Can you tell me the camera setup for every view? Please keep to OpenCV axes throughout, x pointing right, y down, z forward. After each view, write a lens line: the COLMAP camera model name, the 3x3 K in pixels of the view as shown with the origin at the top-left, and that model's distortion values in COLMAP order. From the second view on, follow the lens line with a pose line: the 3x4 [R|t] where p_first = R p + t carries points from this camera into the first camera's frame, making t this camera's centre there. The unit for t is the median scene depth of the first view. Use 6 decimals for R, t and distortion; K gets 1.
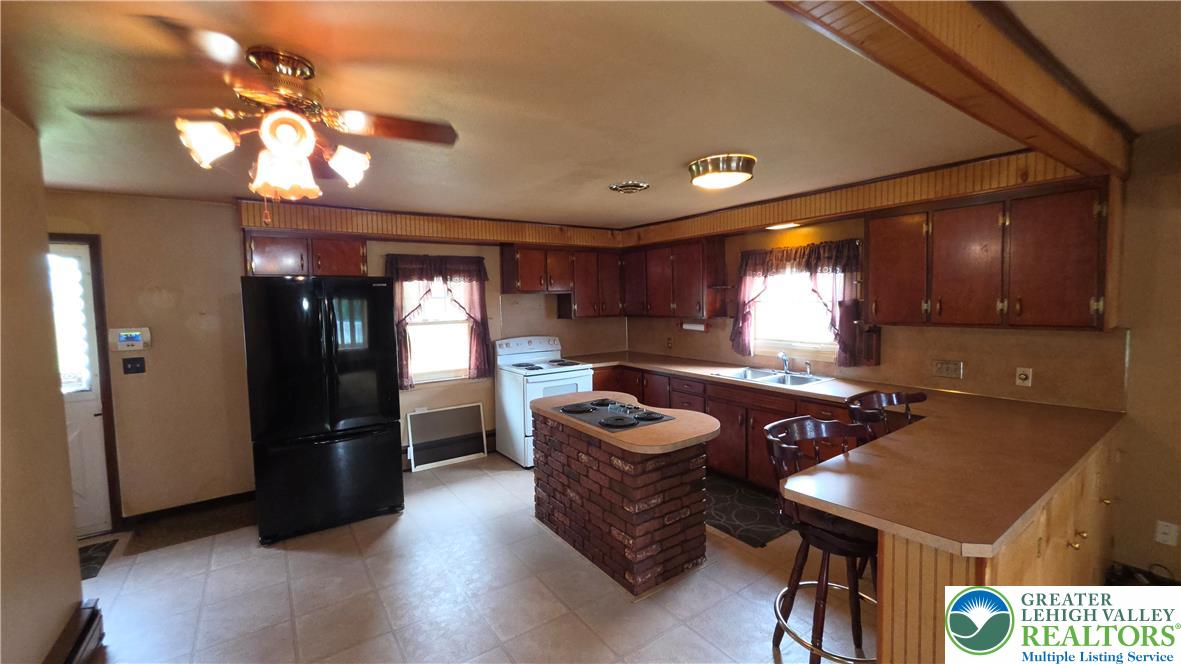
lens RADIAL K [[473.0, 0, 587.2], [0, 473.0, 325.6], [0, 0, 1]] dist [-0.004538, -0.000428]
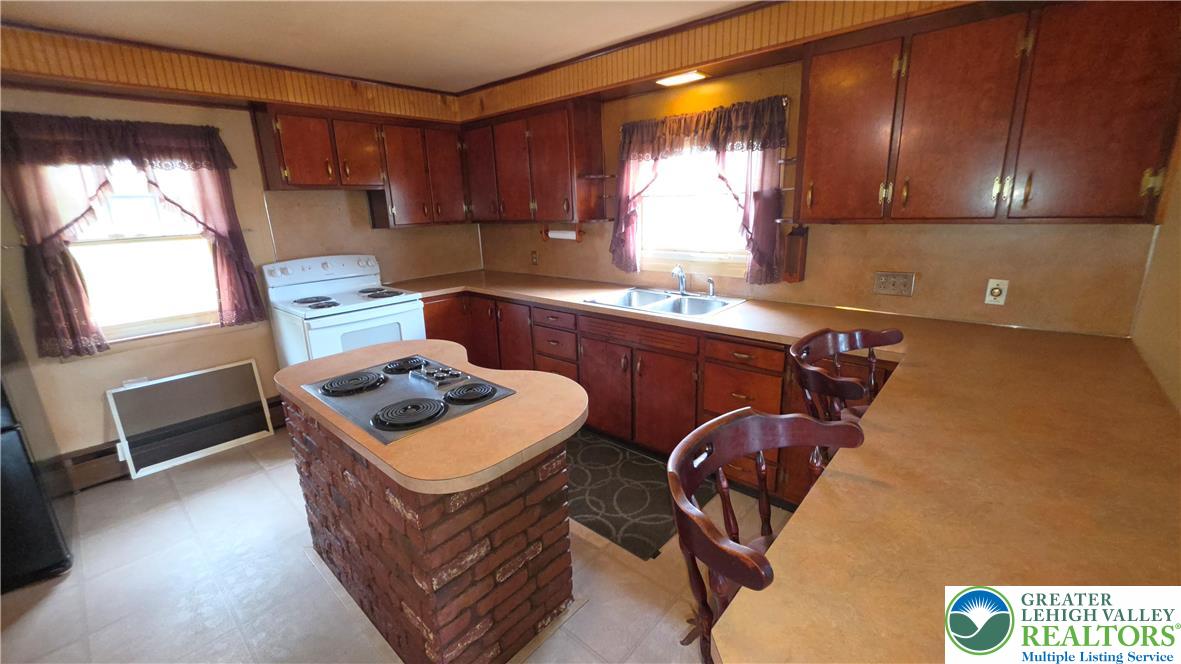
lens RADIAL K [[473.0, 0, 587.2], [0, 473.0, 325.6], [0, 0, 1]] dist [-0.004538, -0.000428]
pose [[0.972962, -0.068843, 0.220466, 0.104248], [0.026732, 0.981695, 0.188574, 0.004218], [-0.229413, -0.177582, 0.956992, 0.301937]]
